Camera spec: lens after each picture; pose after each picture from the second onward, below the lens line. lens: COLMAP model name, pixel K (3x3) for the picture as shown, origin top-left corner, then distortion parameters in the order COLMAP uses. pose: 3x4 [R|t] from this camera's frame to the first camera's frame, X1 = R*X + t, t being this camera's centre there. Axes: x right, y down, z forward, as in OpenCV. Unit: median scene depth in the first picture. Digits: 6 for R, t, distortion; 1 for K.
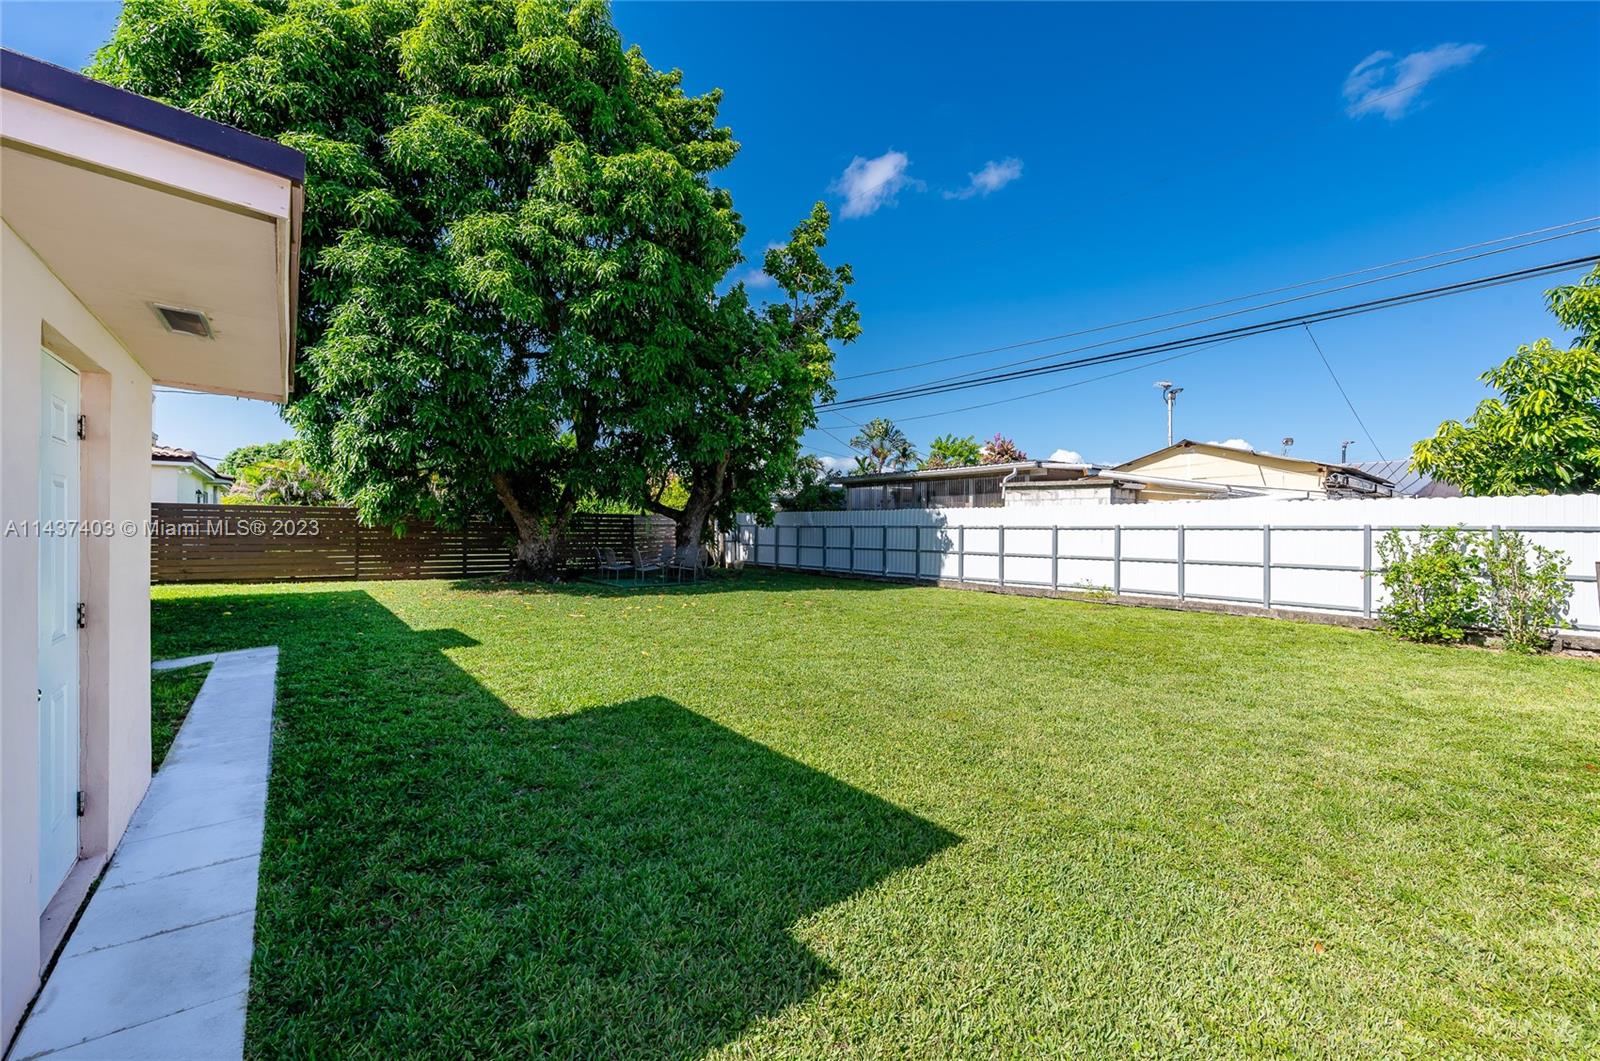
lens RADIAL K [[639.5, 0, 783.4], [0, 639.5, 525.5], [0, 0, 1]] dist [-0.000061, 0.000215]
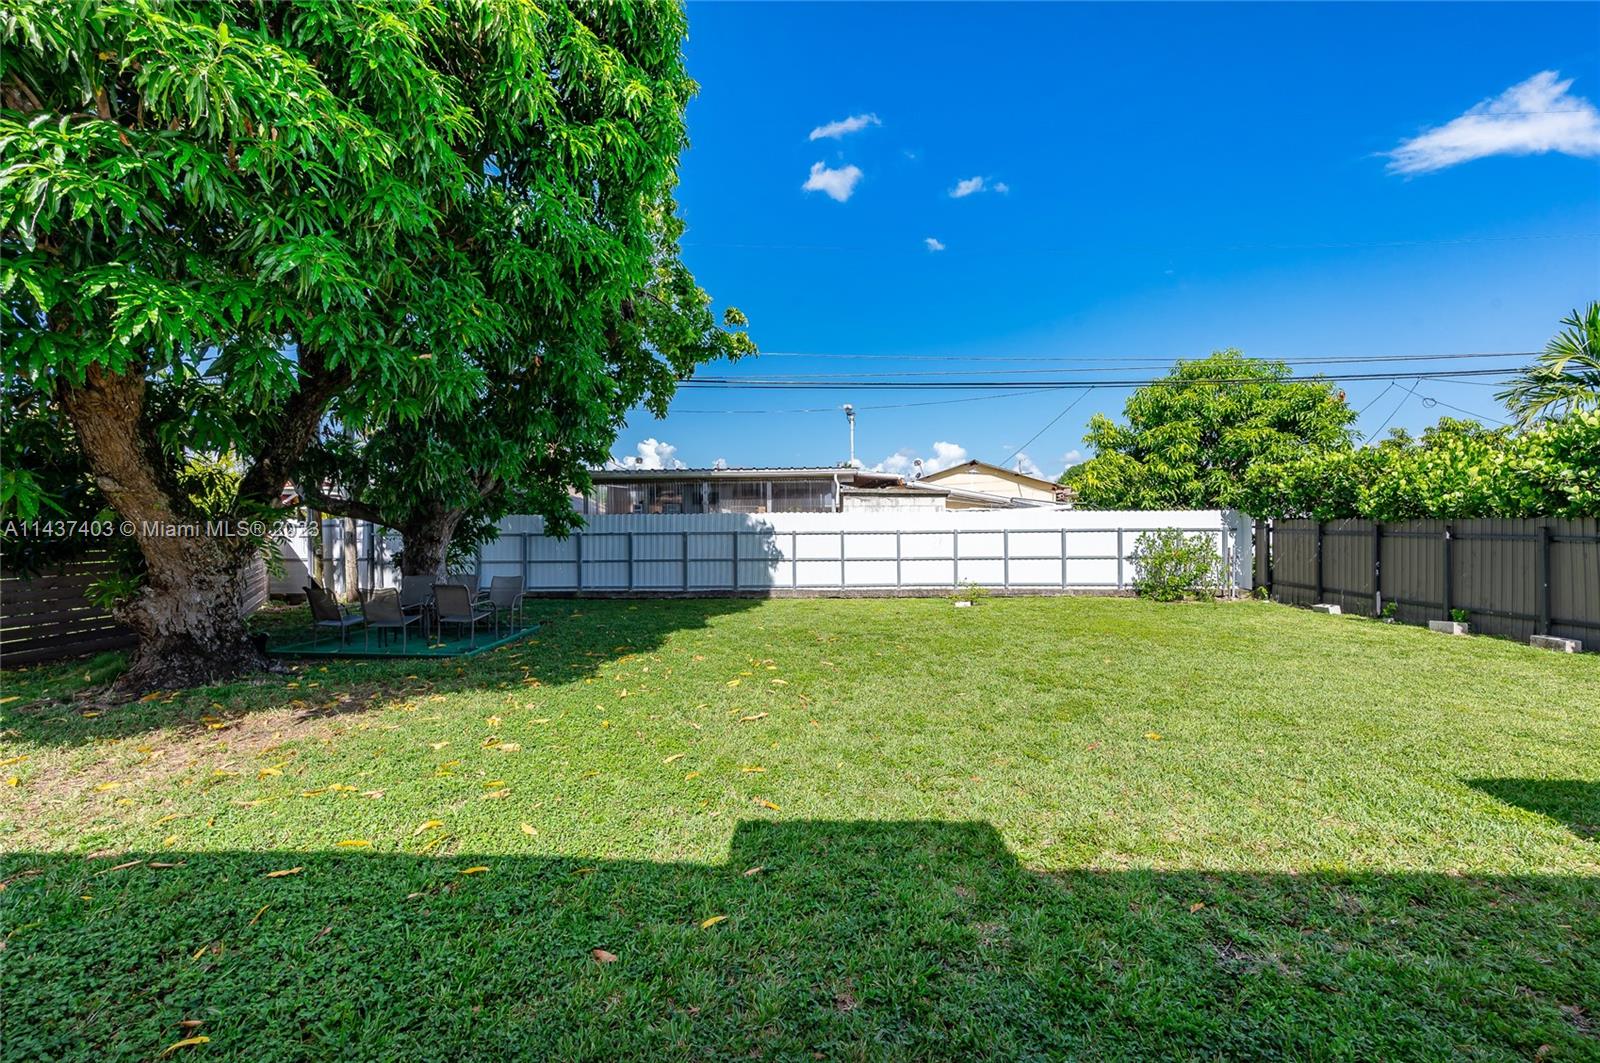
lens RADIAL K [[639.5, 0, 783.4], [0, 639.5, 526.5], [0, 0, 1]] dist [-0.000061, 0.000215]
pose [[0.641707, -0.007679, 0.766911, -0.514926], [0.010229, 0.999947, 0.001453, -0.009518], [-0.766881, 0.006912, 0.641752, 0.439227]]
